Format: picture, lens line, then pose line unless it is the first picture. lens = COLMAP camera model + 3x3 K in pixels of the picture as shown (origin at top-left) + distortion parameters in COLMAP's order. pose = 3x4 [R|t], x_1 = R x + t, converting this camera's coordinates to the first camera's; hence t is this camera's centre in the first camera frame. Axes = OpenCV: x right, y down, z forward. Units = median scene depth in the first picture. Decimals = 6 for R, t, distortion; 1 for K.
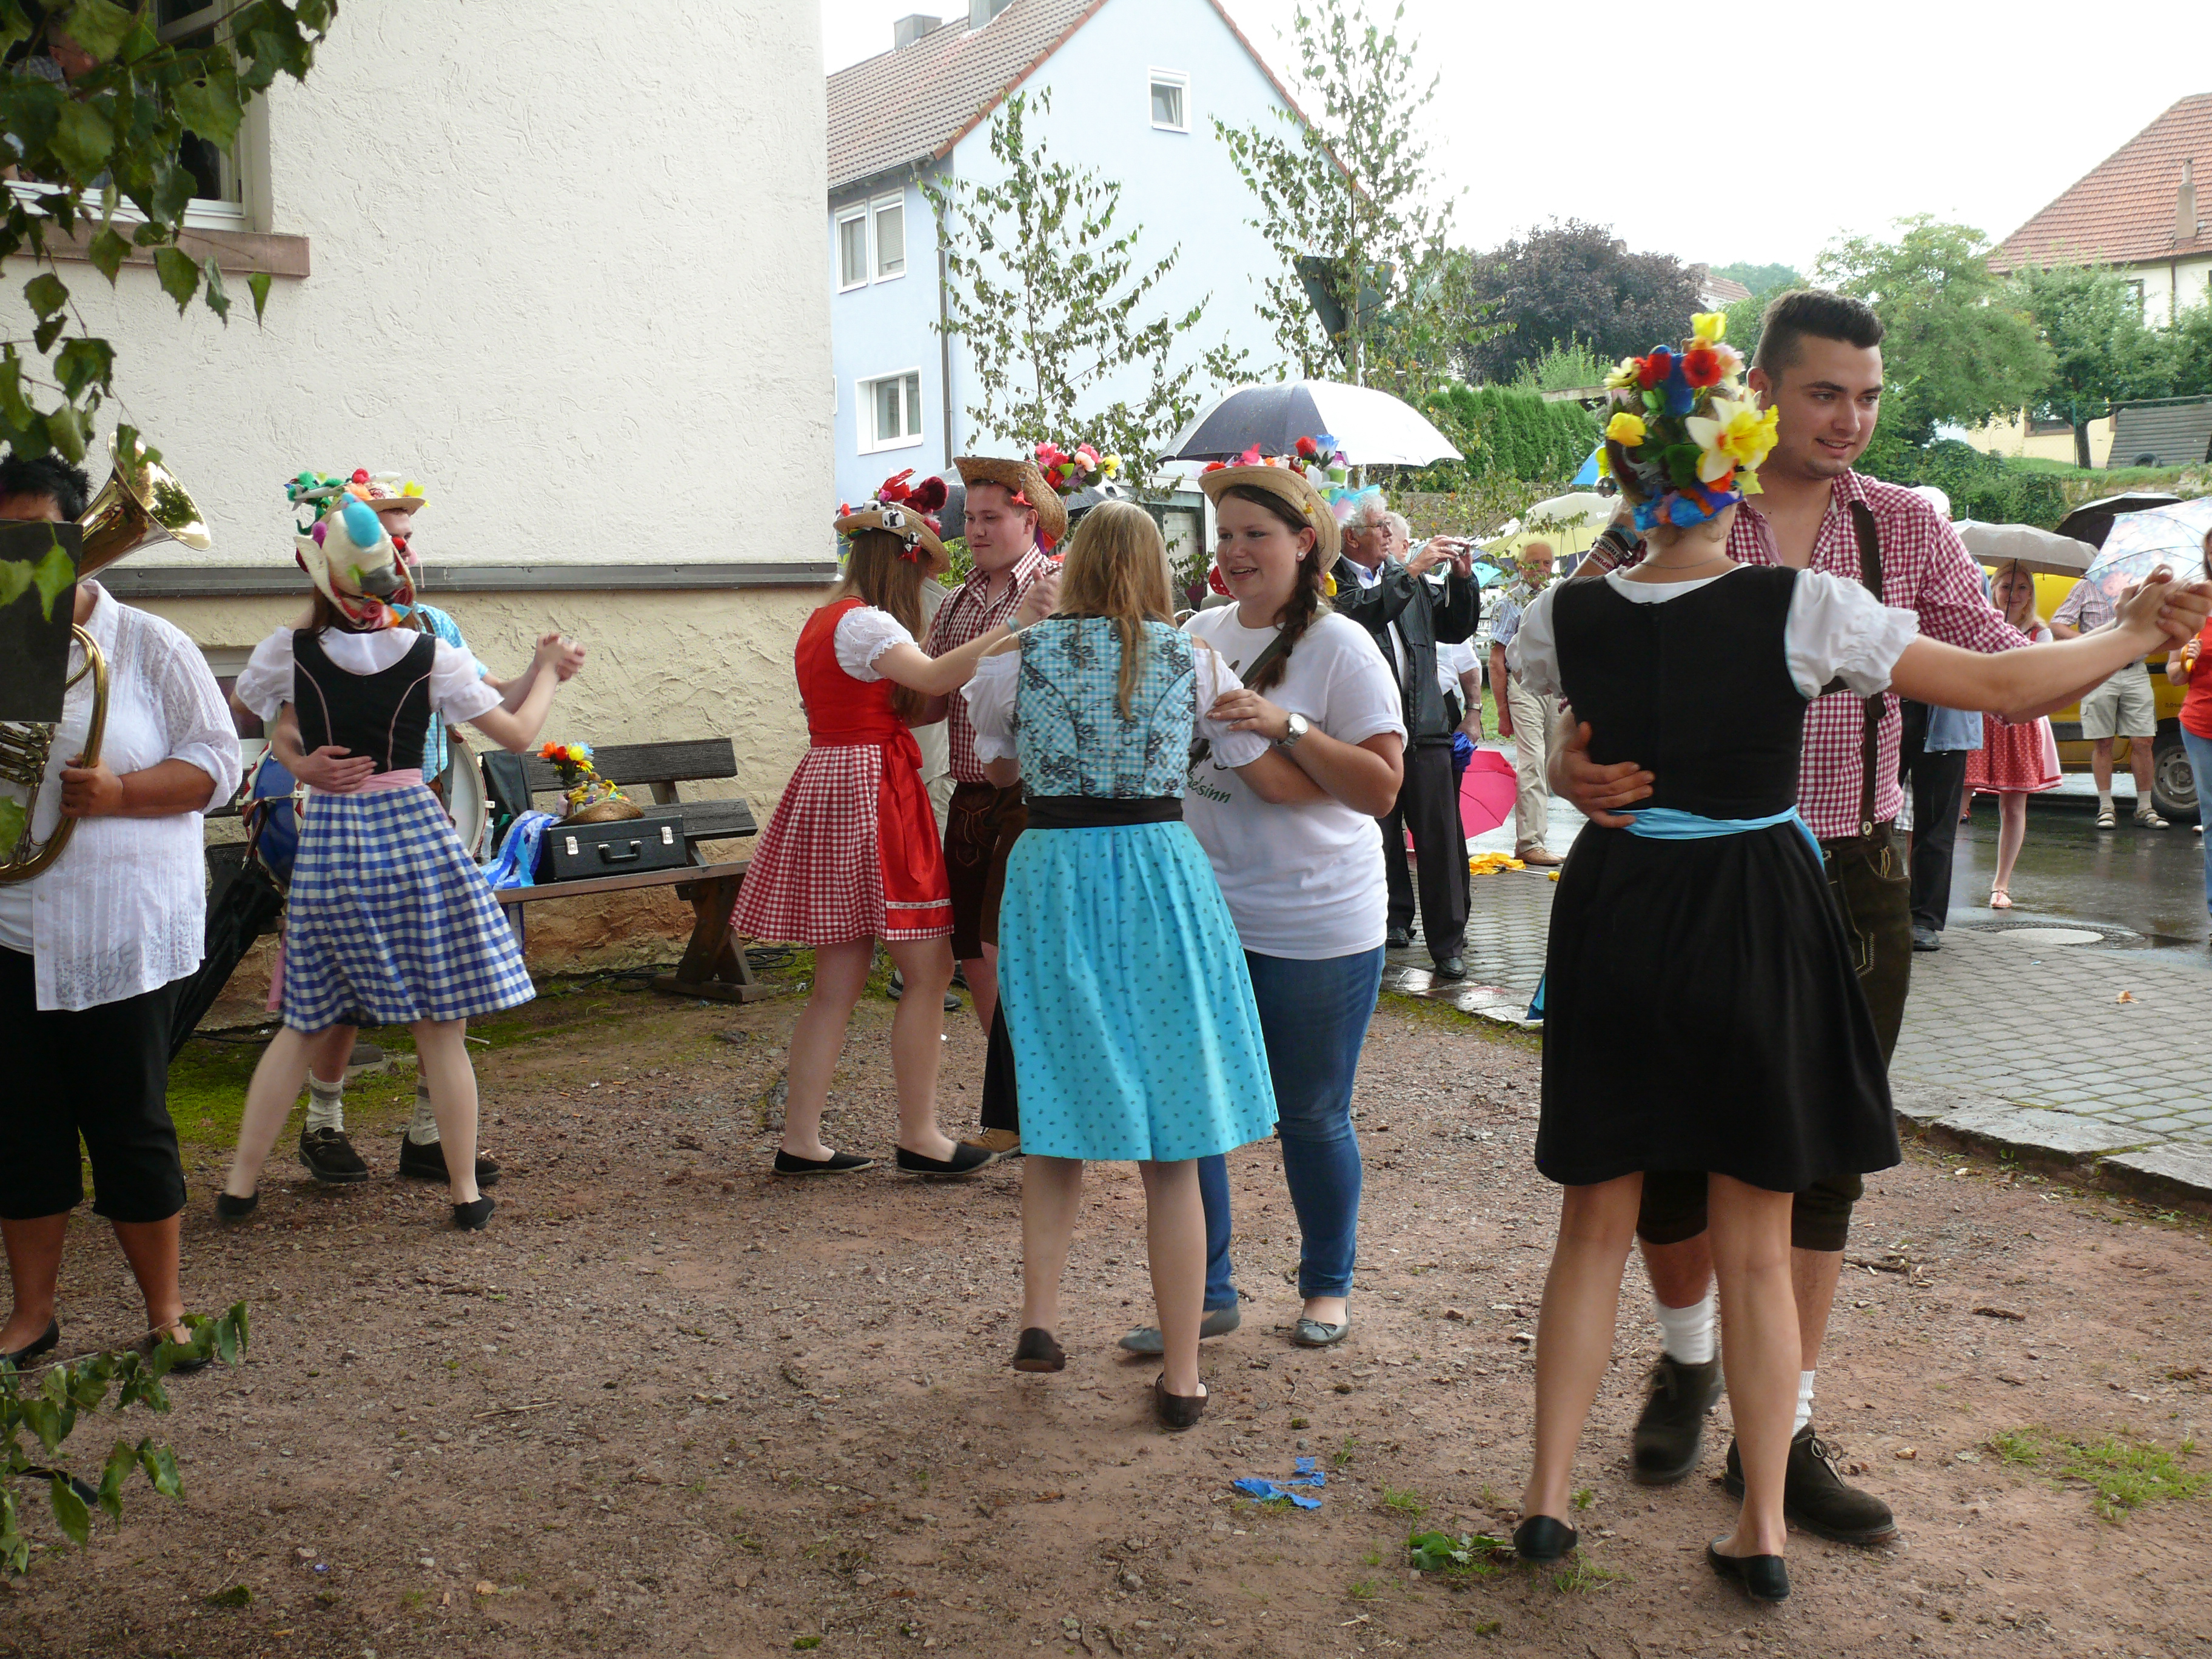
lens RADIAL K [[2280.0, 0, 1106.0], [0, 2280.0, 829.5], [0, 0, 1]] dist [-0.142944, 0.058346]
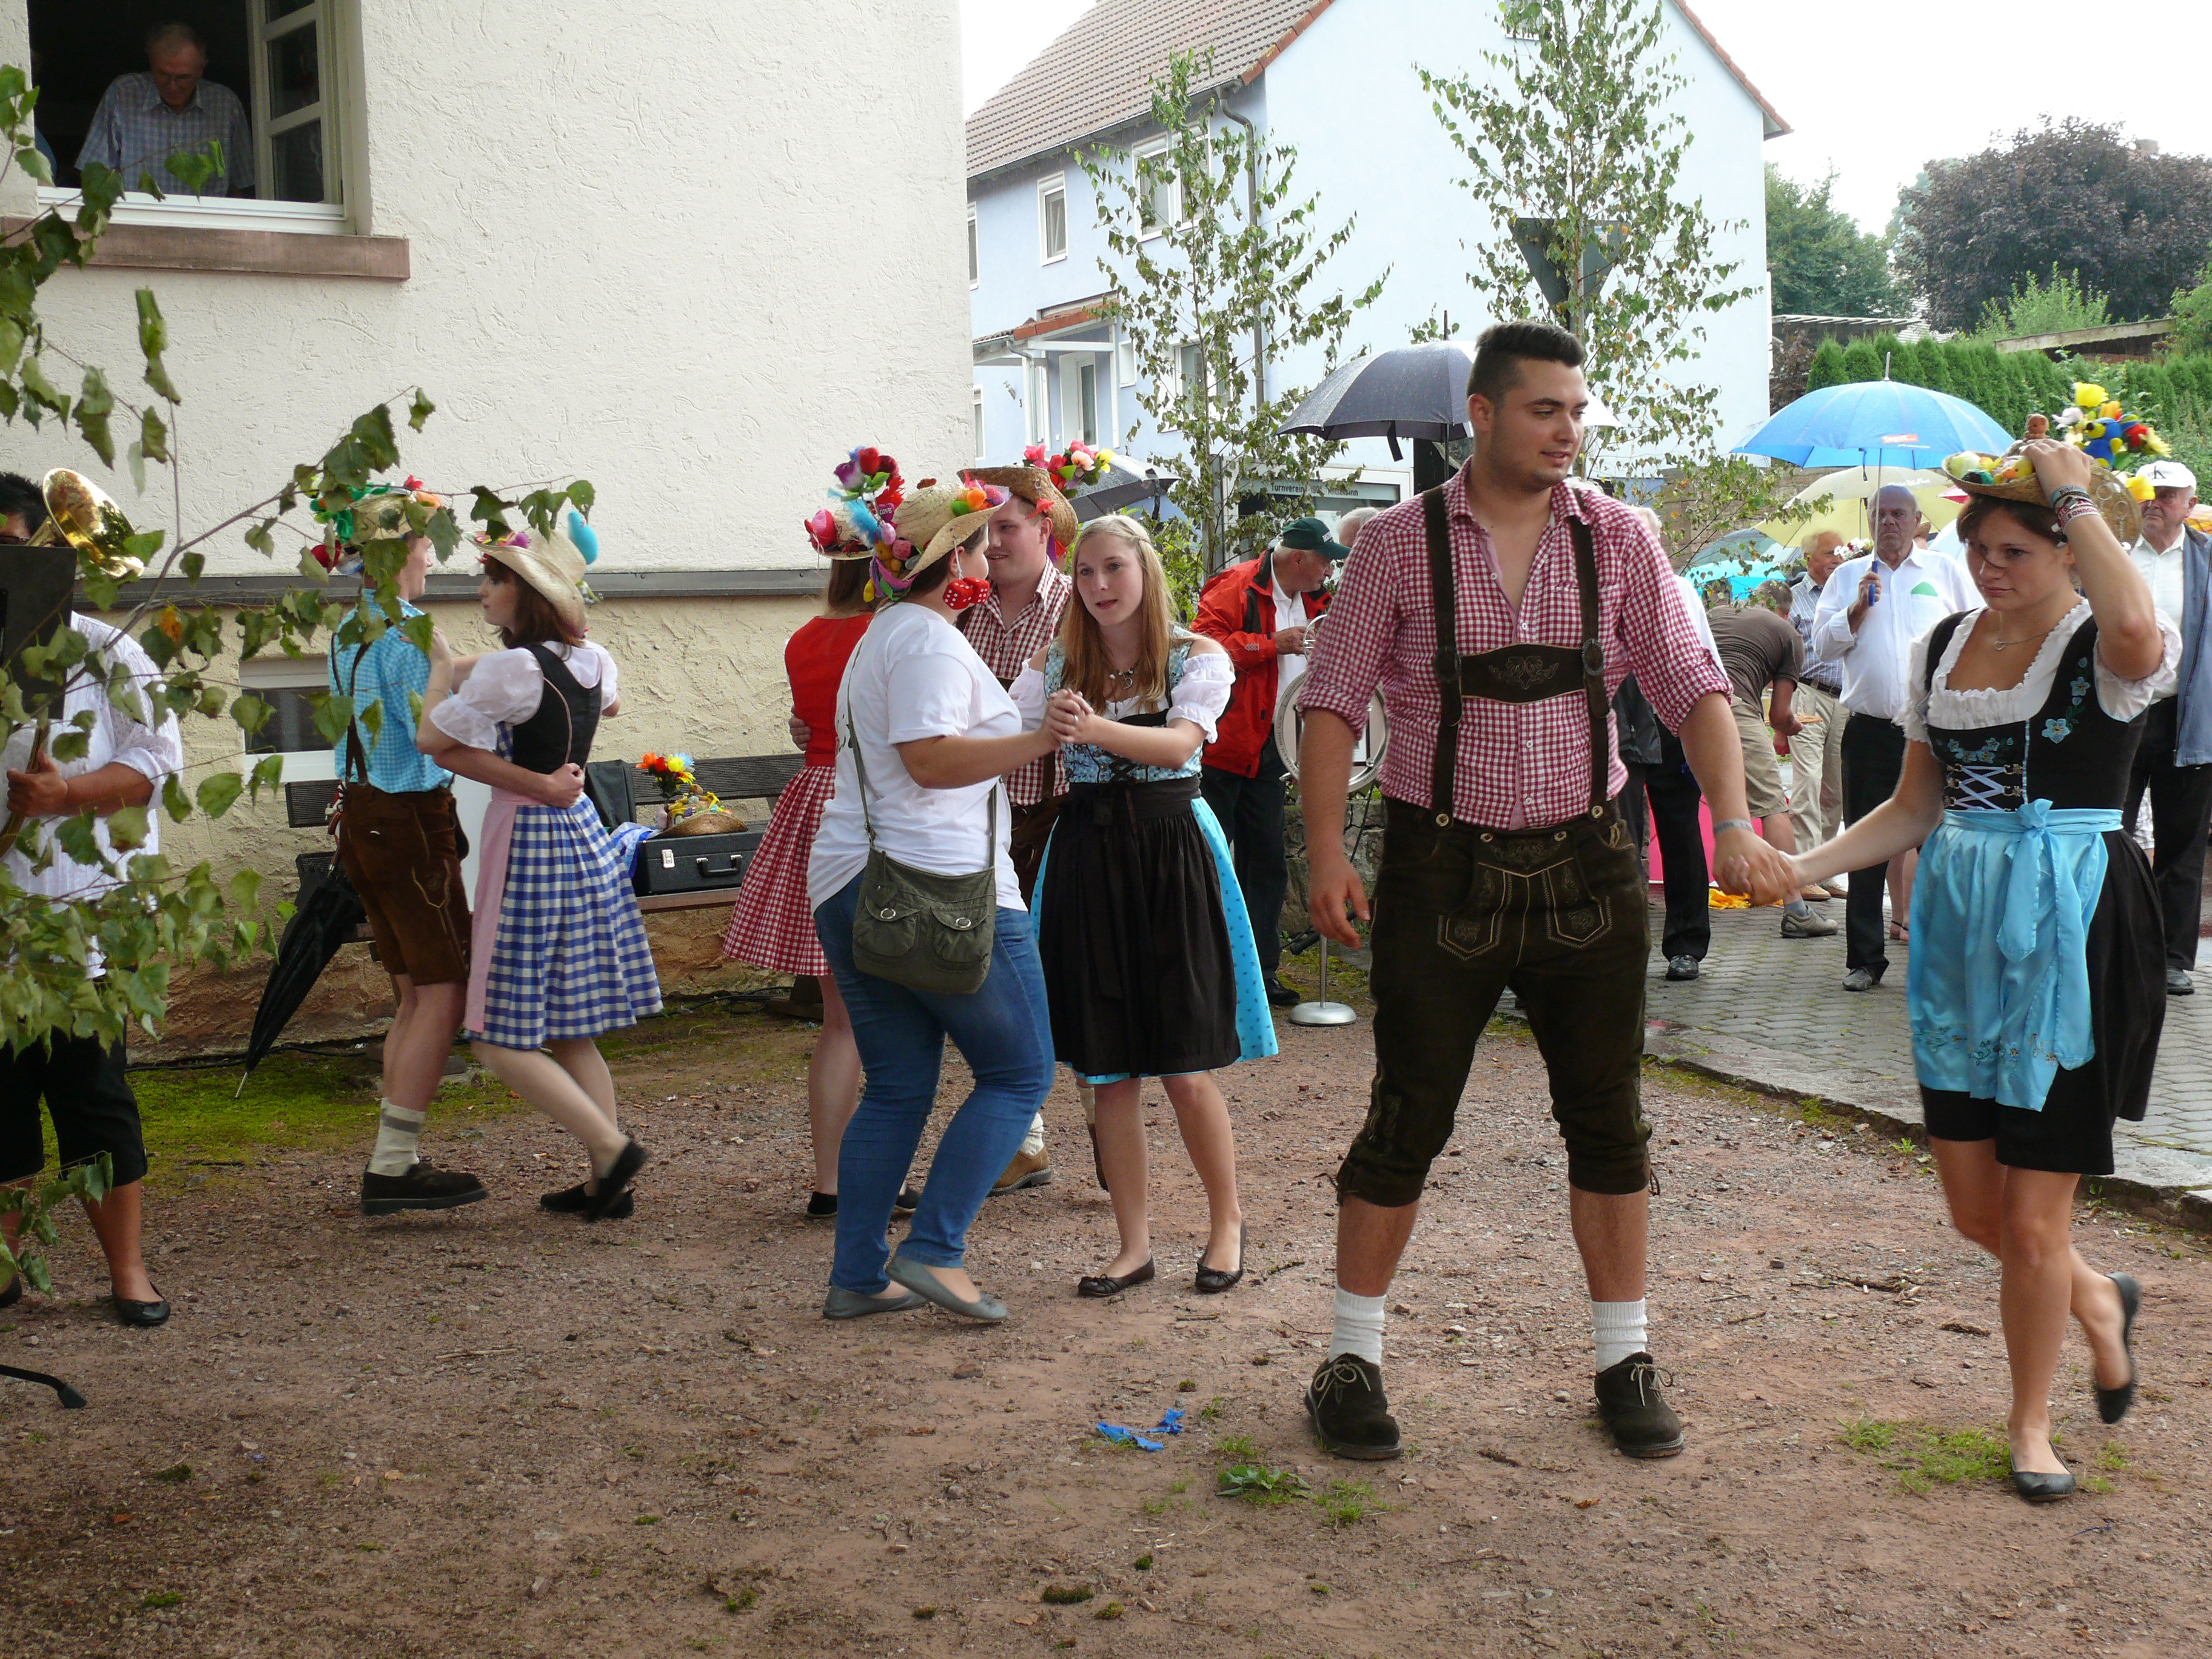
lens RADIAL K [[2778.3, 0, 1106.0], [0, 2778.3, 829.5], [0, 0, 1]] dist [-0.066720, -0.044769]
pose [[0.988537, 0.003784, -0.150932, 0.115399], [-0.006553, 0.999819, -0.017854, 0.012899], [0.150837, 0.018639, 0.988383, -0.136324]]
